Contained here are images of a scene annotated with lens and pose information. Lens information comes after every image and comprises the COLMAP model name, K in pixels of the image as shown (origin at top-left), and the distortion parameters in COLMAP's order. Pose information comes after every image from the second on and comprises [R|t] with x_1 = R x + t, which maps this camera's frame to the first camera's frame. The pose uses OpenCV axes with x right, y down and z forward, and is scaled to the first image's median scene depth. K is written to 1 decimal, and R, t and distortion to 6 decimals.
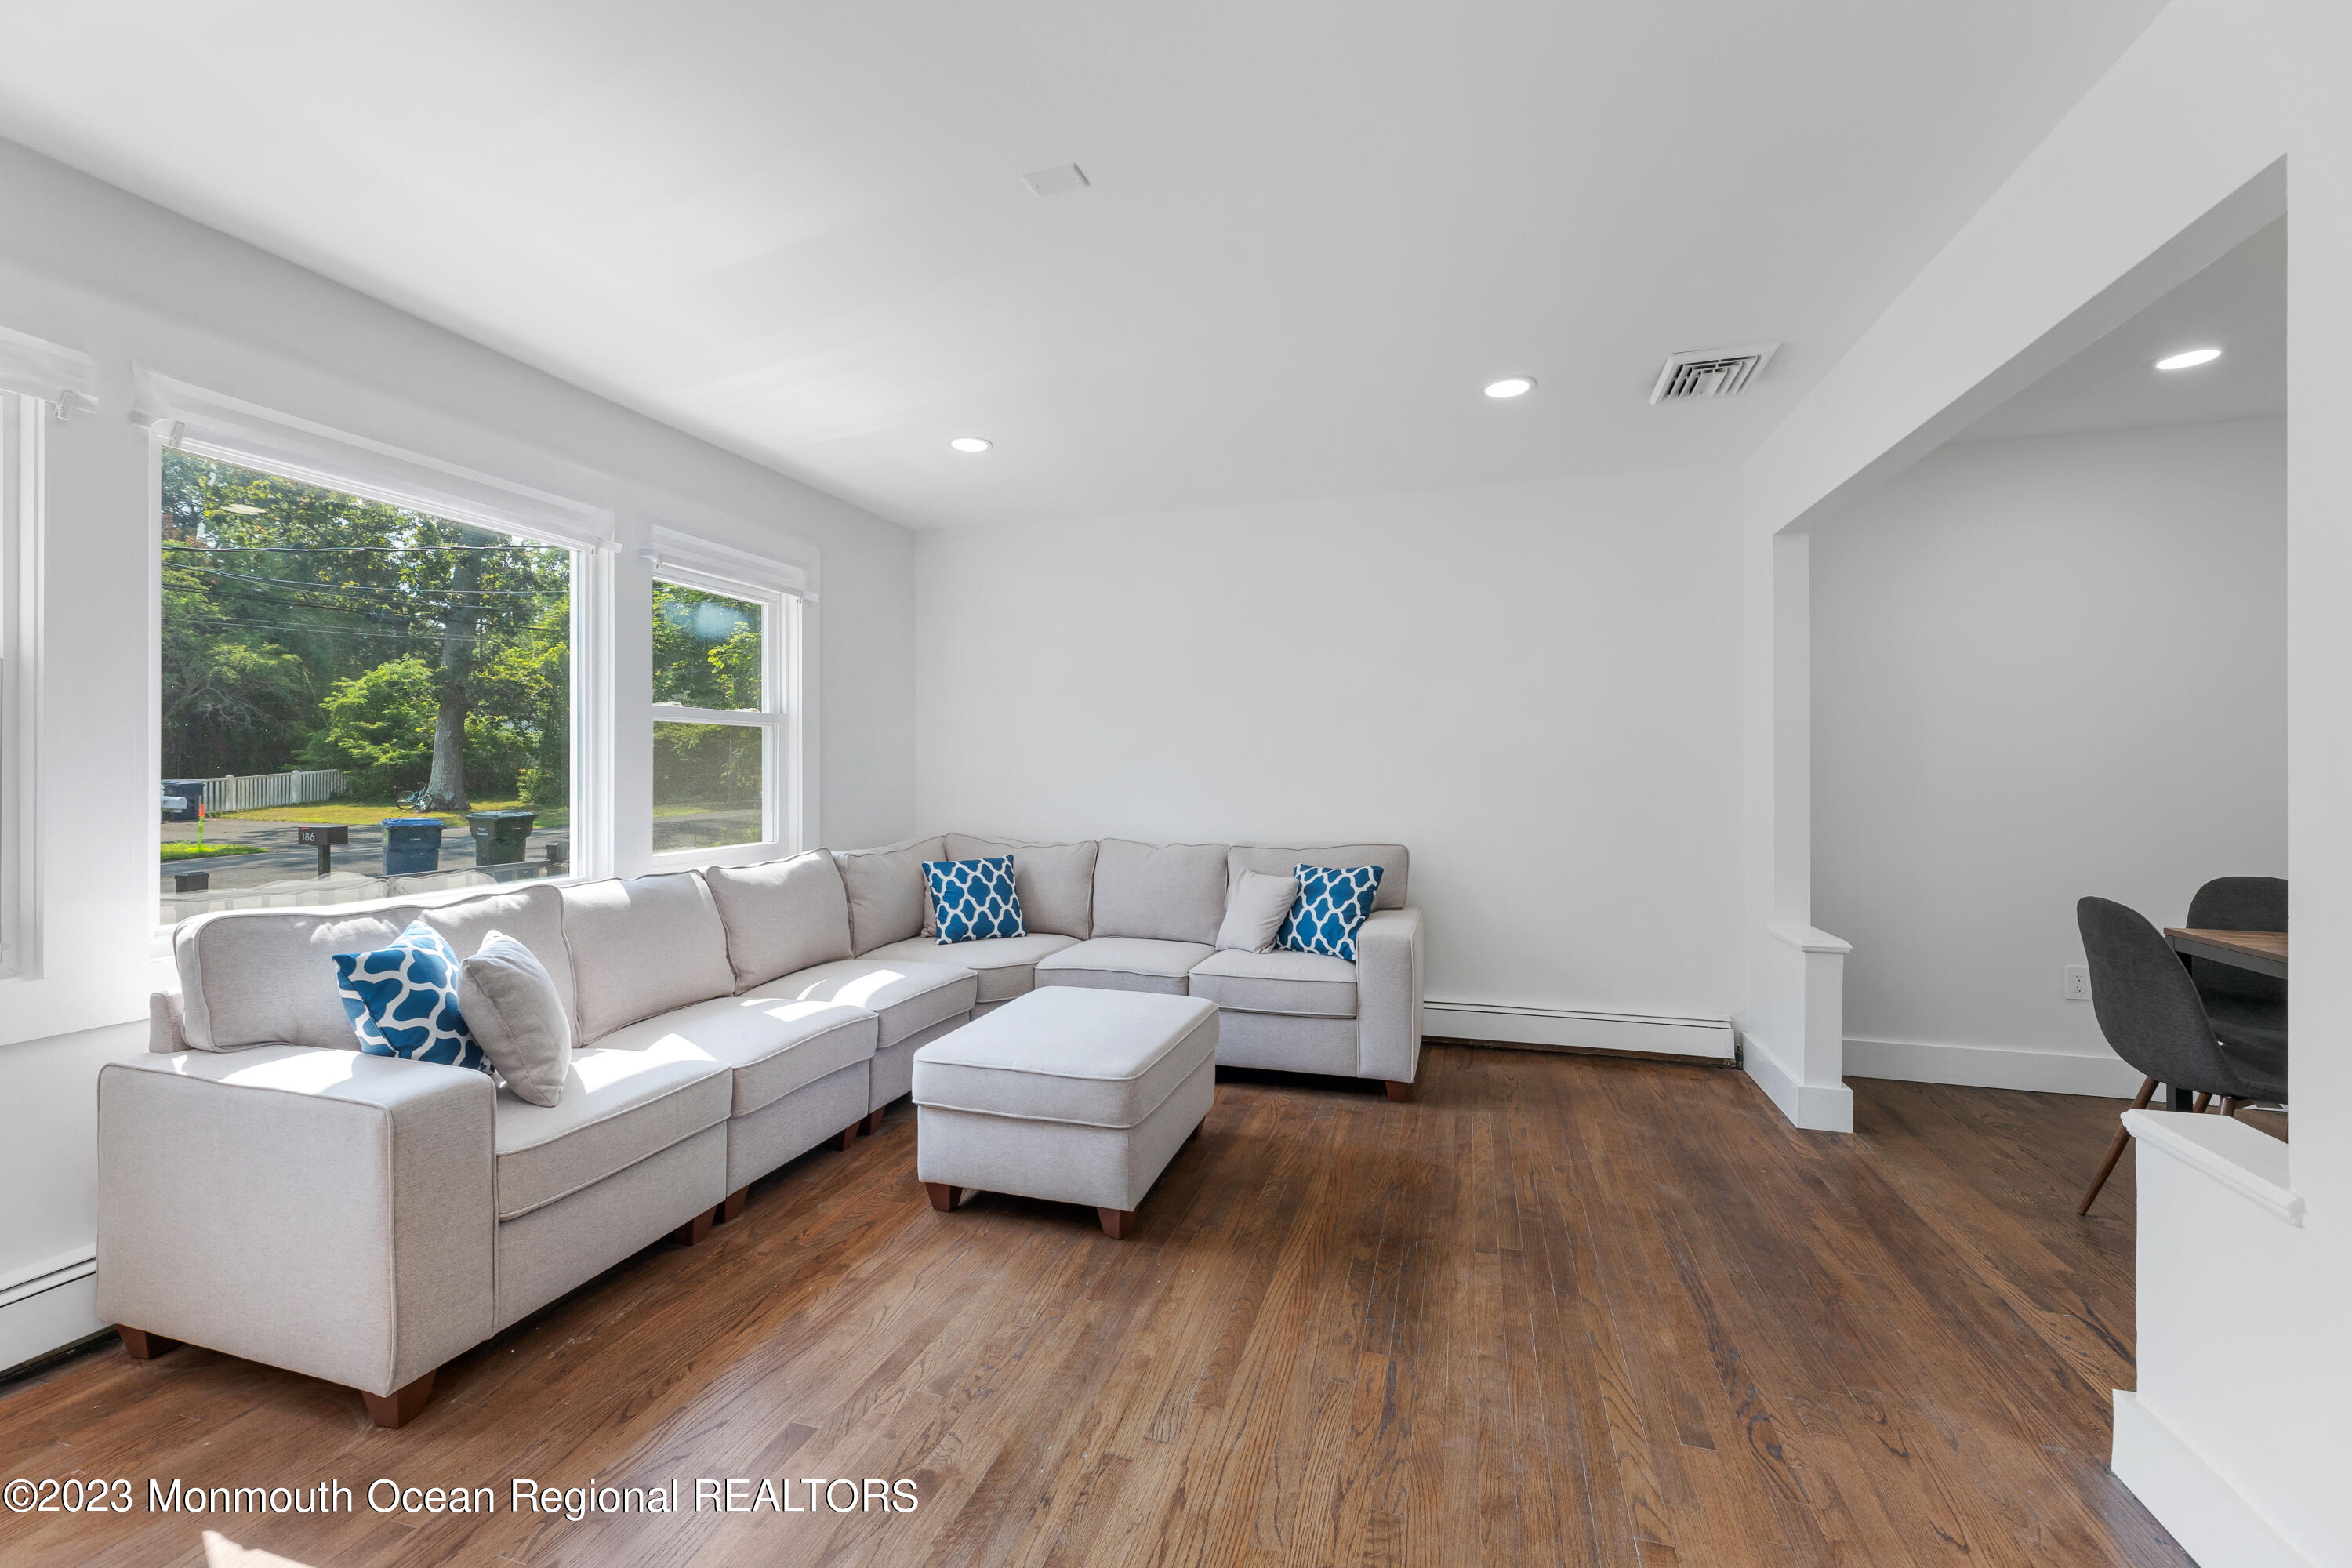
lens RADIAL K [[938.7, 0, 1219.7], [0, 938.7, 769.3], [0, 0, 1]] dist [0.001986, 0.000053]
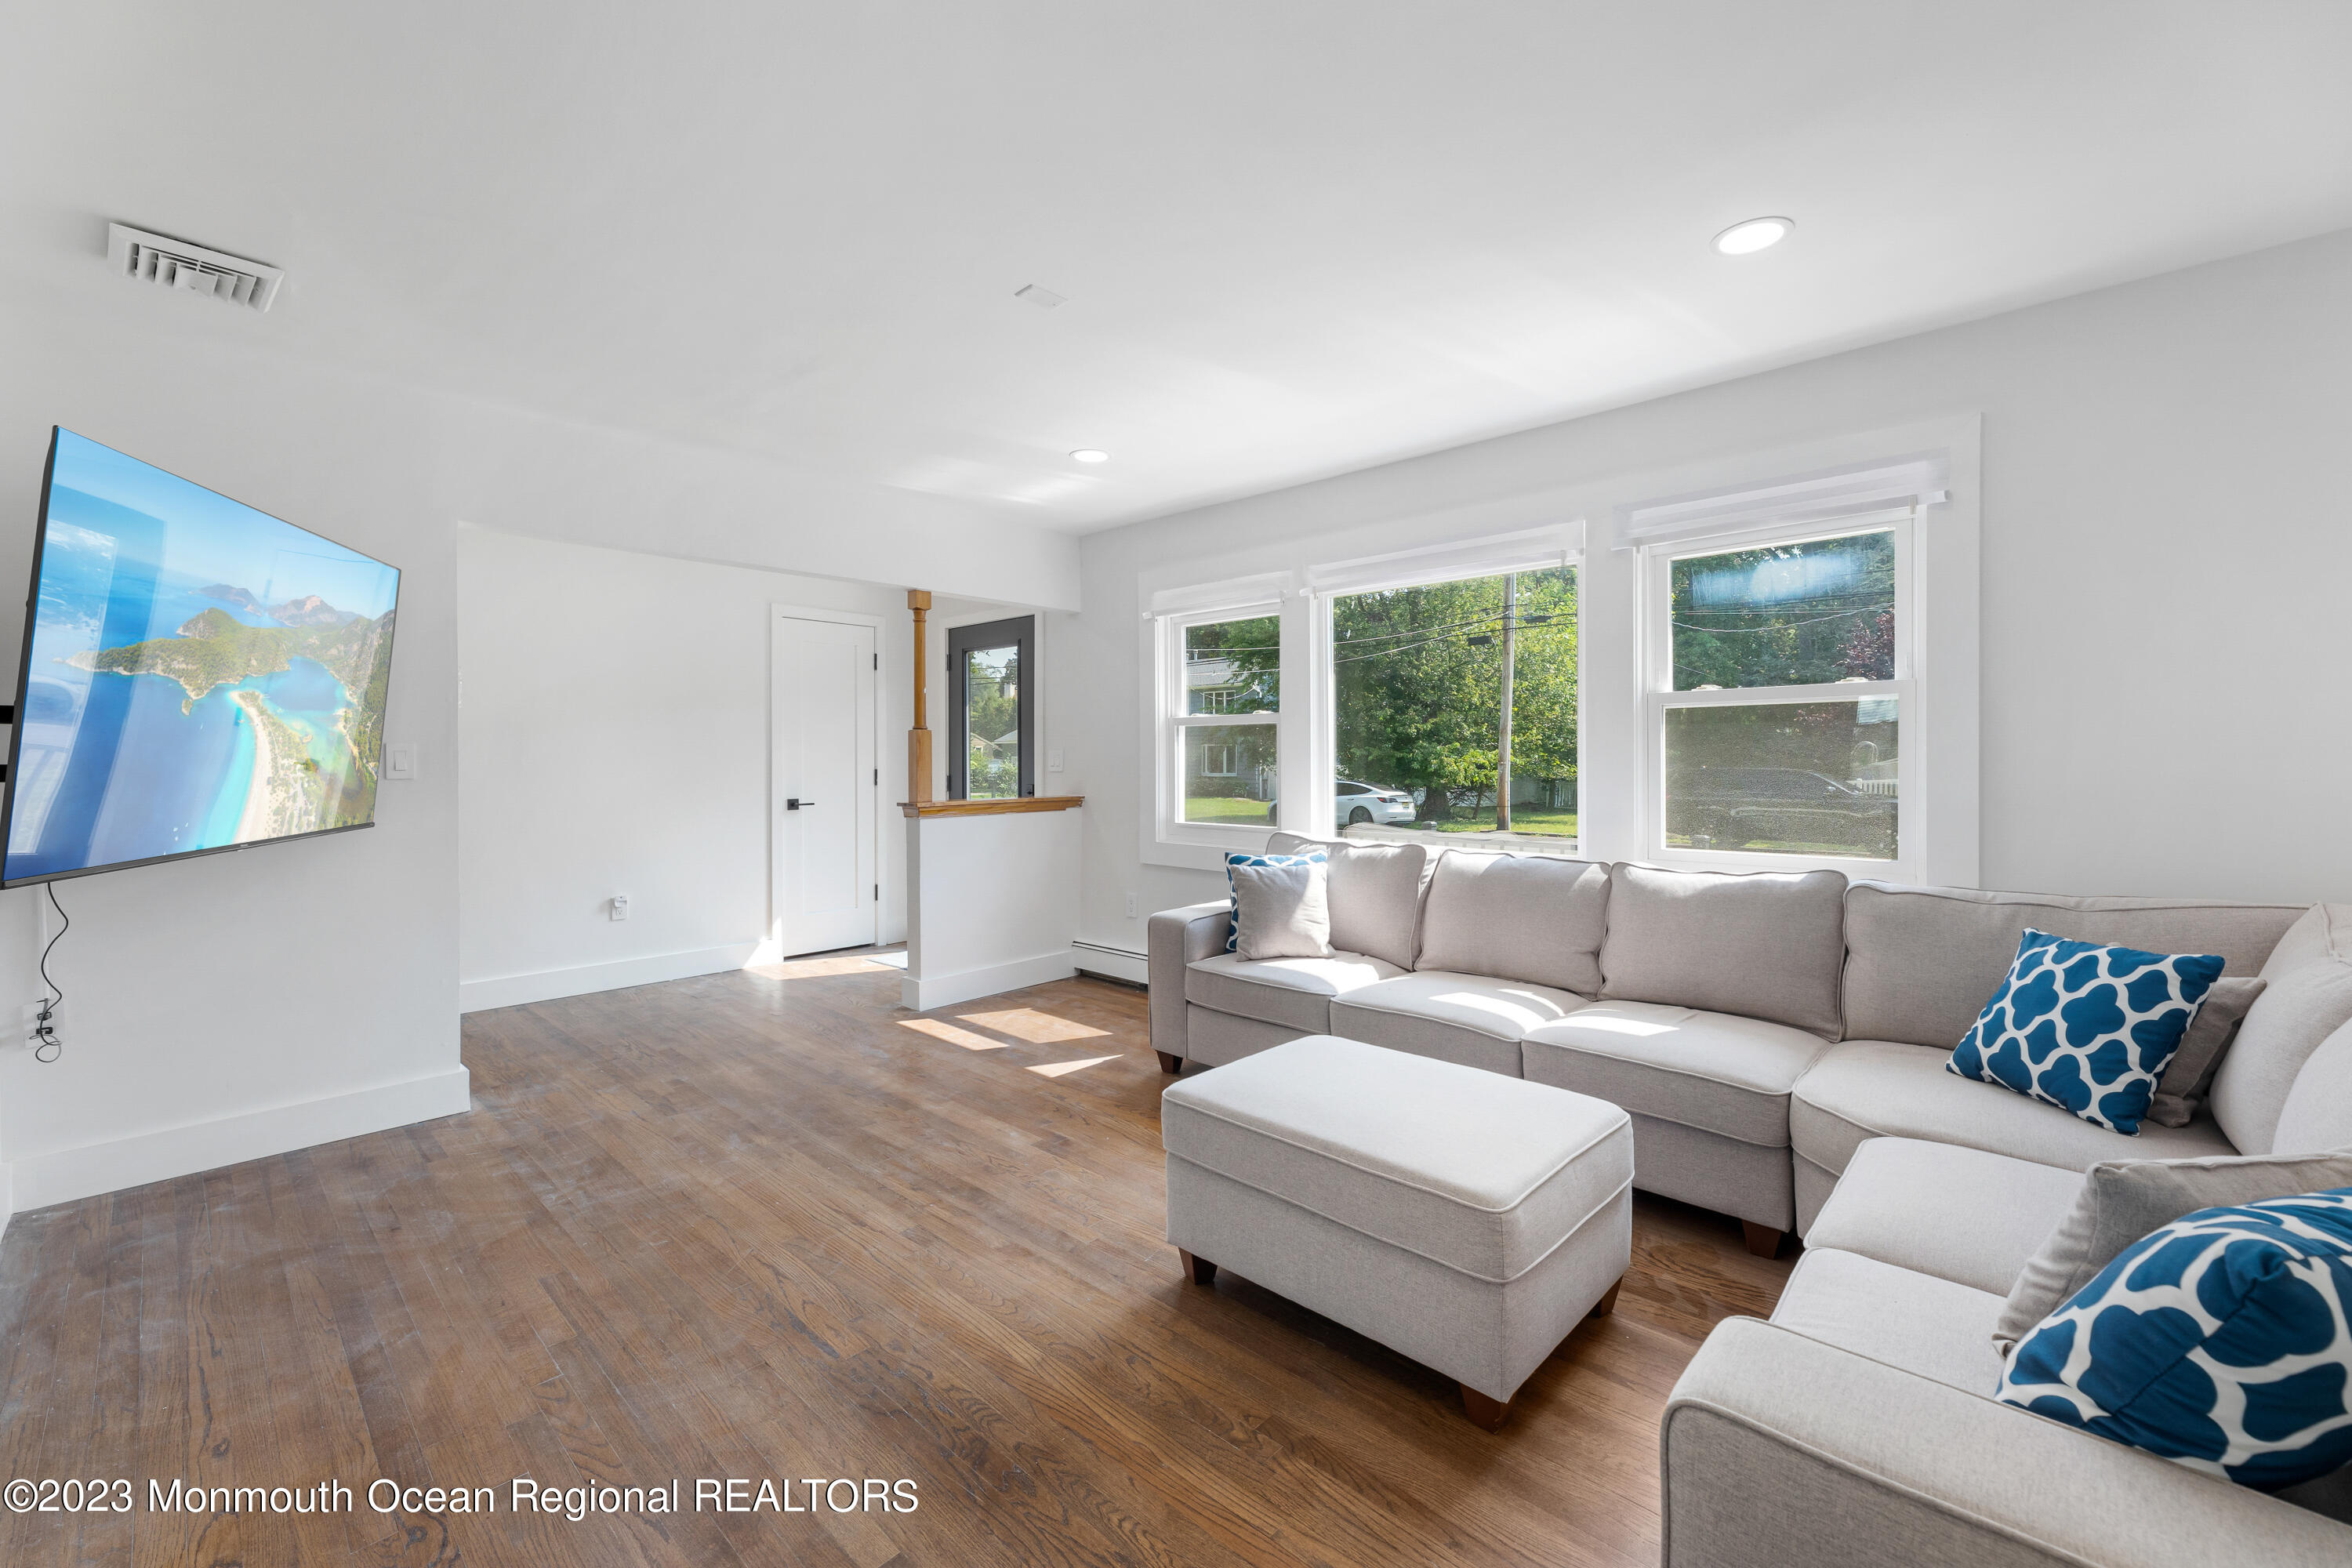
lens RADIAL K [[964.7, 0, 1151.3], [0, 964.7, 765.6], [0, 0, 1]] dist [0.001422, 0.000115]
pose [[-0.485787, 0.008805, -0.874033, 0.662843], [0.007872, 0.999953, 0.005698, -0.003820], [0.874042, -0.004113, -0.485834, 1.297872]]
